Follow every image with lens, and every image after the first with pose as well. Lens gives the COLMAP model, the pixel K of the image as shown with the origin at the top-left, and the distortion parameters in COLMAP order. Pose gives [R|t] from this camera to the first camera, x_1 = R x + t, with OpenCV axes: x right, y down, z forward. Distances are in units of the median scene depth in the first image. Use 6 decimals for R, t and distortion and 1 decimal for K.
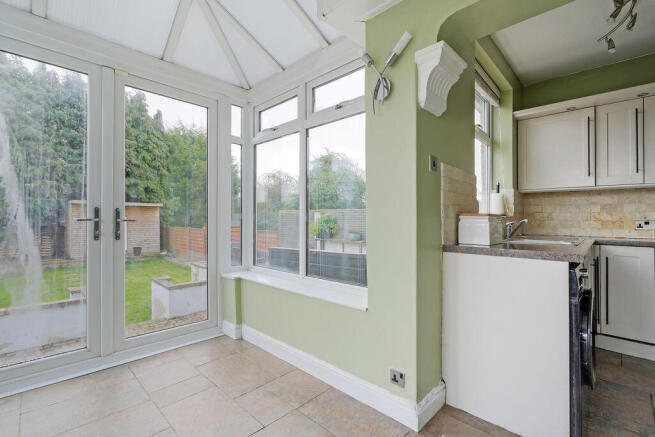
lens RADIAL K [[298.2, 0, 333.3], [0, 298.2, 220.3], [0, 0, 1]] dist [-0.011696, 0.001776]
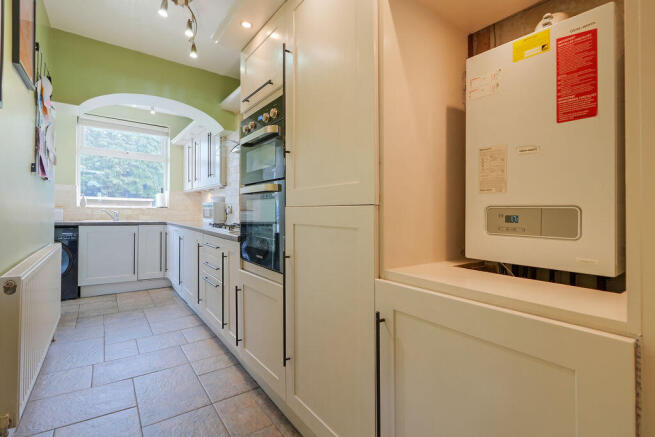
lens RADIAL K [[298.2, 0, 328.1], [0, 298.2, 214.4], [0, 0, 1]] dist [-0.011696, 0.001776]
pose [[0.987416, 0.007974, -0.157944, 0.279657], [-0.007240, 0.999960, 0.005219, -0.005609], [0.157979, -0.004010, 0.987434, -0.046610]]
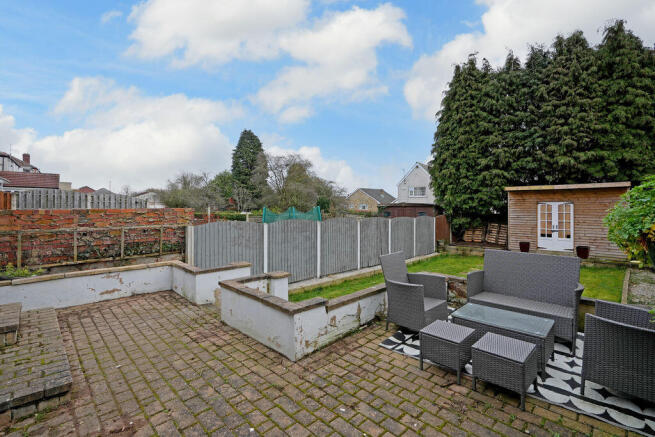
lens RADIAL K [[298.2, 0, 326.6], [0, 298.2, 213.0], [0, 0, 1]] dist [-0.011696, 0.001776]
pose [[-0.041749, 0.012126, -0.999055, 0.067822], [0.004709, 0.999918, 0.011940, -0.001677], [0.999117, -0.004207, -0.041803, 0.370792]]
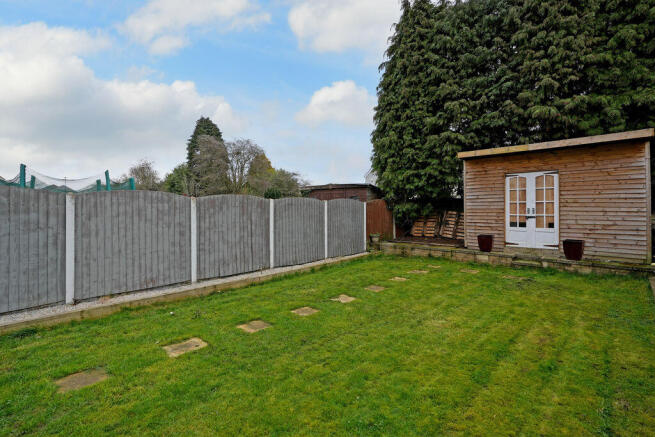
lens RADIAL K [[298.2, 0, 329.6], [0, 298.2, 213.6], [0, 0, 1]] dist [-0.011696, 0.001776]
pose [[-0.004014, 0.013126, -0.999906, -0.198700], [0.009429, 0.999870, 0.013088, 0.037276], [0.999947, -0.009376, -0.004137, 0.574700]]
